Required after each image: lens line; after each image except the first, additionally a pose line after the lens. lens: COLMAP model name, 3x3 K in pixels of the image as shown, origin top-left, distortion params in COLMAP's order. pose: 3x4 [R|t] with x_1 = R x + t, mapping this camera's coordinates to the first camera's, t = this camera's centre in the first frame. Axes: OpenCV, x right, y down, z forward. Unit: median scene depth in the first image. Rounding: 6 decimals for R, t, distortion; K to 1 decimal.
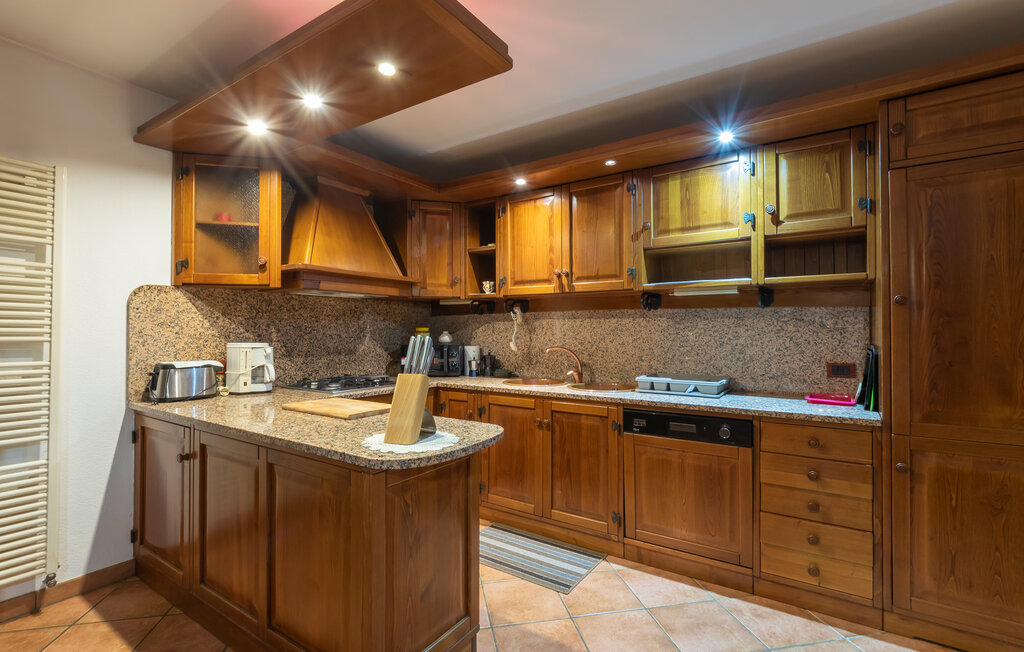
lens RADIAL K [[468.1, 0, 512.0], [0, 468.1, 326.0], [0, 0, 1]] dist [0.000644, -0.000106]
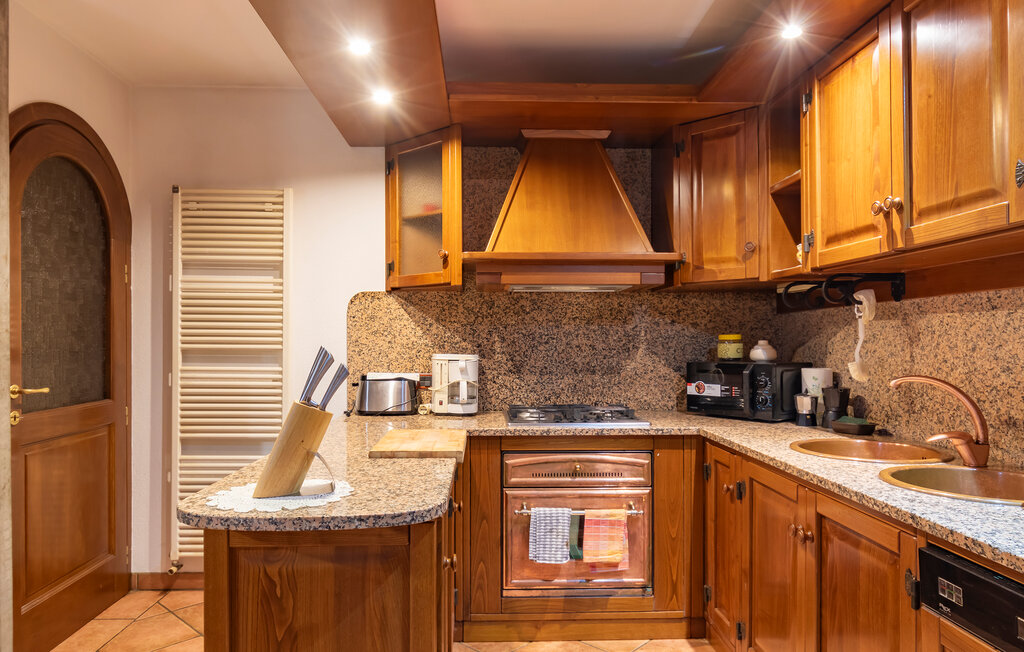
lens RADIAL K [[664.5, 0, 511.3], [0, 664.5, 342.7], [0, 0, 1]] dist [-0.001252, -0.001438]
pose [[0.586164, 0.002372, -0.810189, 0.400961], [0.008524, 0.999922, 0.009095, 0.005200], [0.810148, -0.012237, 0.586098, 0.349339]]
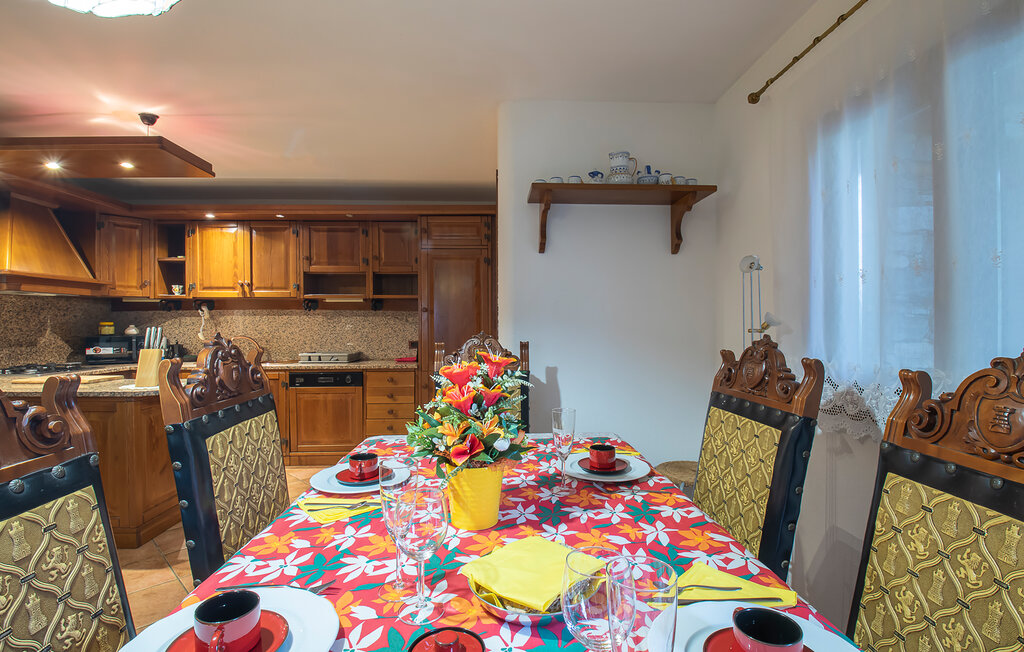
lens RADIAL K [[471.2, 0, 512.0], [0, 471.2, 326.0], [0, 0, 1]] dist [0.003806, -0.020068]
pose [[0.805565, -0.006200, 0.592475, -0.085154], [-0.002212, 0.999907, 0.013470, -0.005399], [-0.592504, -0.012161, 0.805476, -0.625382]]
